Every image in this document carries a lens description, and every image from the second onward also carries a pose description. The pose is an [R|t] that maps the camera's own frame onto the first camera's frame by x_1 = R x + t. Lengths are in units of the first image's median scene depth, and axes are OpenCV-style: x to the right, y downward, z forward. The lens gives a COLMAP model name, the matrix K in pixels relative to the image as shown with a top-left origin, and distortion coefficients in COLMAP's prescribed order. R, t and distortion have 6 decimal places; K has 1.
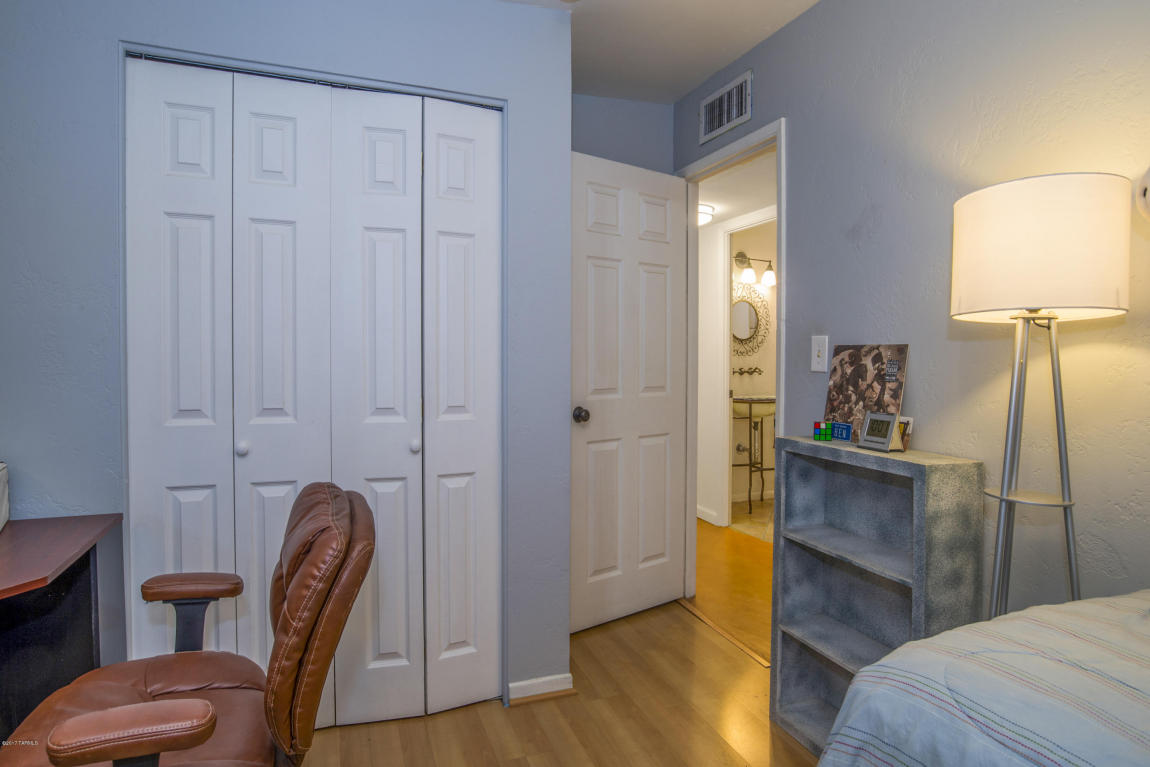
lens RADIAL K [[574.7, 0, 572.5], [0, 574.7, 360.1], [0, 0, 1]] dist [-0.049029, 0.026866]
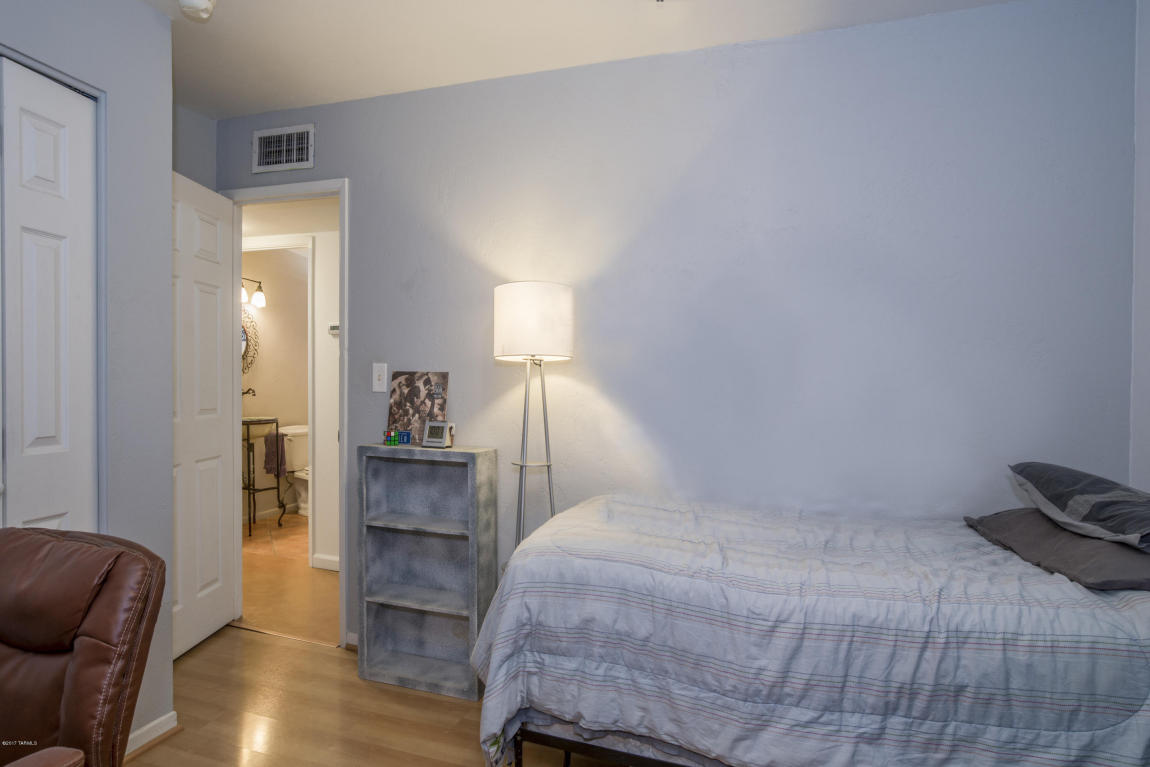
lens RADIAL K [[574.7, 0, 572.5], [0, 574.7, 360.1], [0, 0, 1]] dist [-0.049029, 0.026866]
pose [[0.600096, 0.033543, 0.799224, -0.355378], [-0.005035, 0.999259, -0.038157, -0.004631], [-0.799912, 0.018874, 0.599821, -0.108107]]
